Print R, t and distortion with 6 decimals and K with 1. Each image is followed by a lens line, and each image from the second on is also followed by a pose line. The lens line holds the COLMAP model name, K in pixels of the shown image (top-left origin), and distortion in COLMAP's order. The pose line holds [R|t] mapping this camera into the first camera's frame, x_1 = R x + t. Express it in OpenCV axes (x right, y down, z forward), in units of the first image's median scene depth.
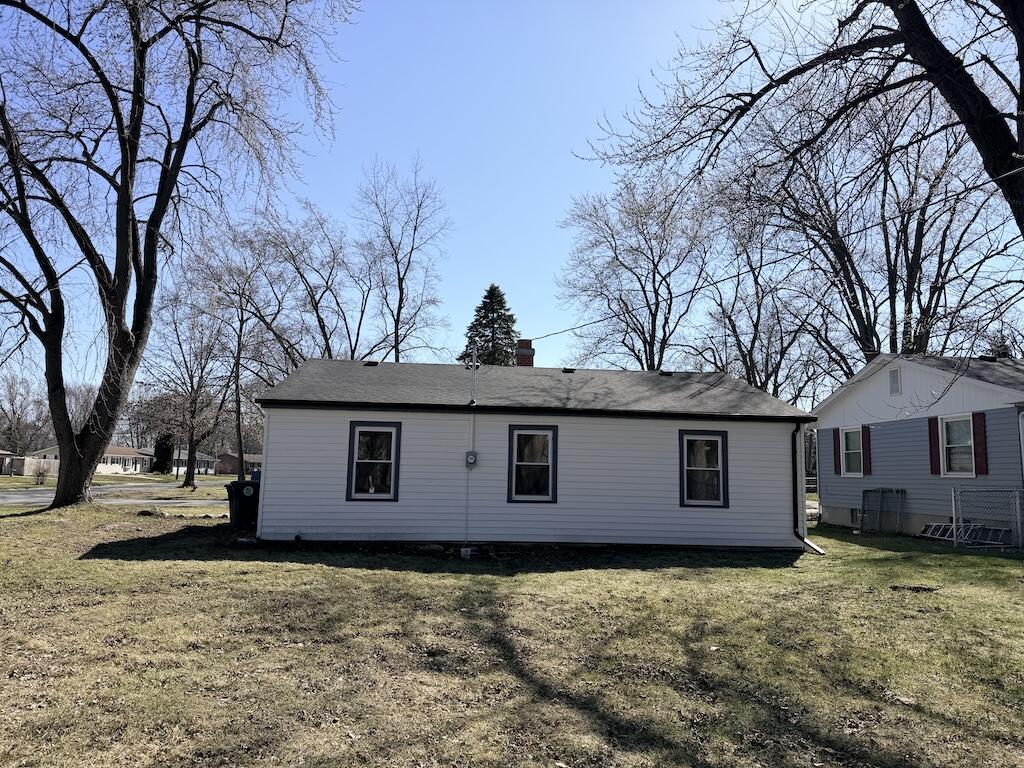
lens RADIAL K [[722.5, 0, 512.5], [0, 722.5, 383.1], [0, 0, 1]] dist [0.035994, -0.046226]
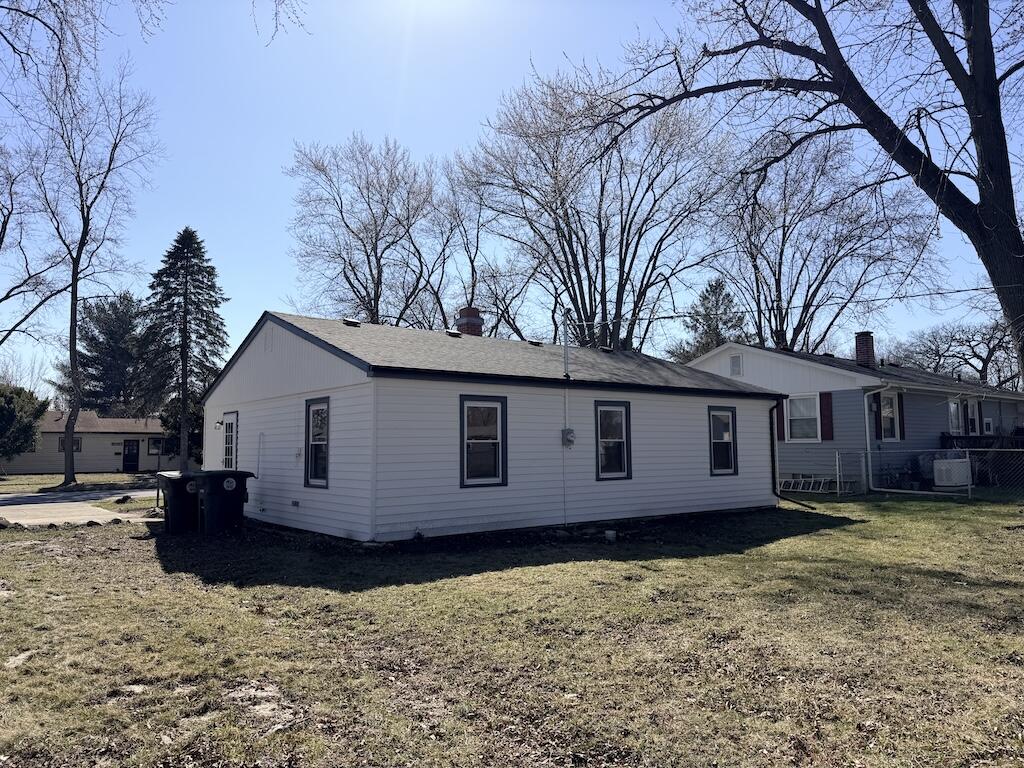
lens RADIAL K [[722.5, 0, 509.8], [0, 722.5, 384.6], [0, 0, 1]] dist [0.035994, -0.046226]
pose [[0.845187, 0.019406, 0.534118, -0.611097], [-0.044382, 0.998437, 0.033953, 0.008496], [-0.532625, -0.052402, 0.844728, 0.242219]]
